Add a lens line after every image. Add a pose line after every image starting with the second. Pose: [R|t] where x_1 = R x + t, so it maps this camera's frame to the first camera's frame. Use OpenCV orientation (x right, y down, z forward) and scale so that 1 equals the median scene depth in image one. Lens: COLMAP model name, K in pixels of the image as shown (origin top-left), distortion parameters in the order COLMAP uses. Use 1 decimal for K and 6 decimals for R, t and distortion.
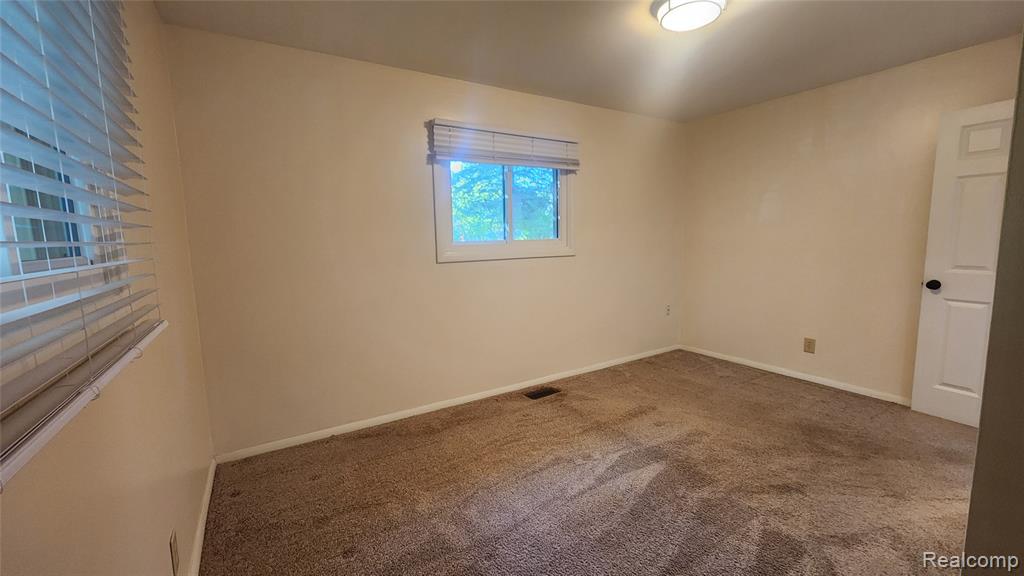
lens RADIAL K [[403.5, 0, 489.6], [0, 403.5, 293.2], [0, 0, 1]] dist [0.000113, -0.000018]
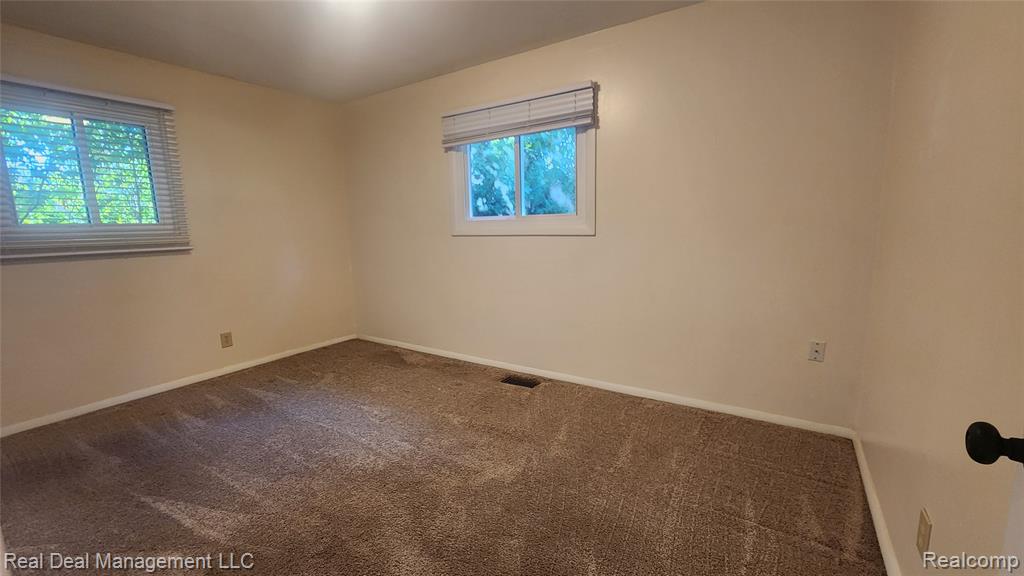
lens RADIAL K [[418.6, 0, 512.0], [0, 418.6, 288.0], [0, 0, 1]] dist [0.000363, -0.000122]
pose [[0.443801, 0.160572, -0.881622, 0.938399], [-0.094918, 0.986704, 0.131930, -0.091877], [0.891084, 0.025131, 0.453142, 0.538694]]
